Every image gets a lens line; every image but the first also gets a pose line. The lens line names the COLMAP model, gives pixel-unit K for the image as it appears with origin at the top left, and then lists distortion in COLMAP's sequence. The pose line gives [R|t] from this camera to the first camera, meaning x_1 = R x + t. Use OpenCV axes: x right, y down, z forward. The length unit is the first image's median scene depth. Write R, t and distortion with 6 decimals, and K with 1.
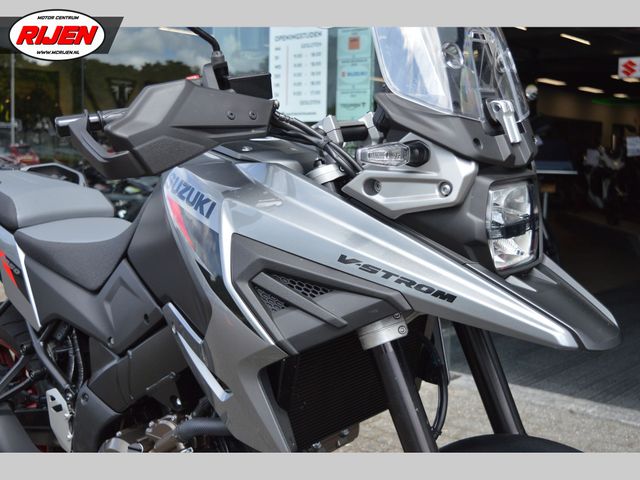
lens RADIAL K [[827.1, 0, 320.3], [0, 827.1, 241.0], [0, 0, 1]] dist [-0.094857, 0.000000]
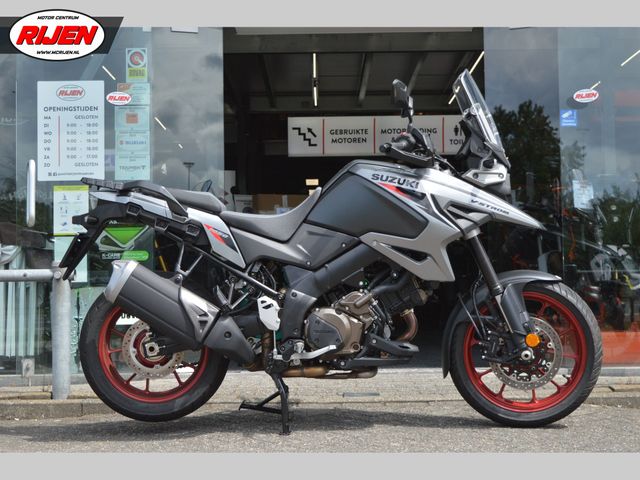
lens RADIAL K [[1153.8, 0, 322.4], [0, 1153.8, 236.7], [0, 0, 1]] dist [0.042773, 0.000000]
pose [[0.756890, 0.004869, 0.653525, -1.960216], [0.091678, 0.989294, -0.113549, 0.362275], [-0.647081, 0.145858, 0.748340, -1.056008]]
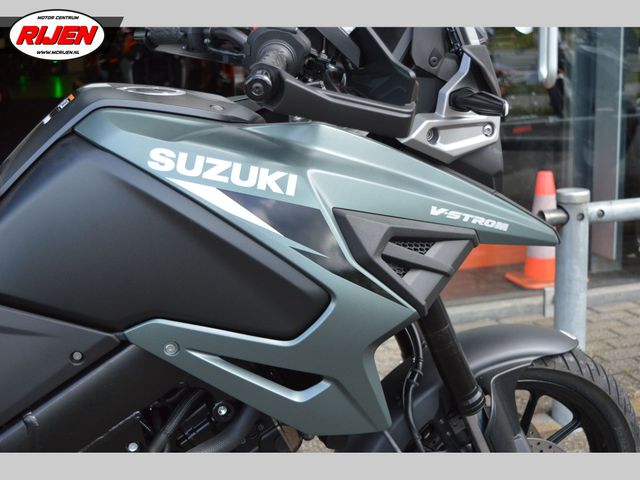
lens RADIAL K [[1023.1, 0, 322.5], [0, 1023.1, 238.0], [0, 0, 1]] dist [-0.094025, 0.000000]
pose [[0.498433, -0.226015, 0.836948, -0.741221], [0.123257, 0.974086, 0.189644, -0.134875], [-0.858121, 0.008634, 0.513375, 0.322111]]
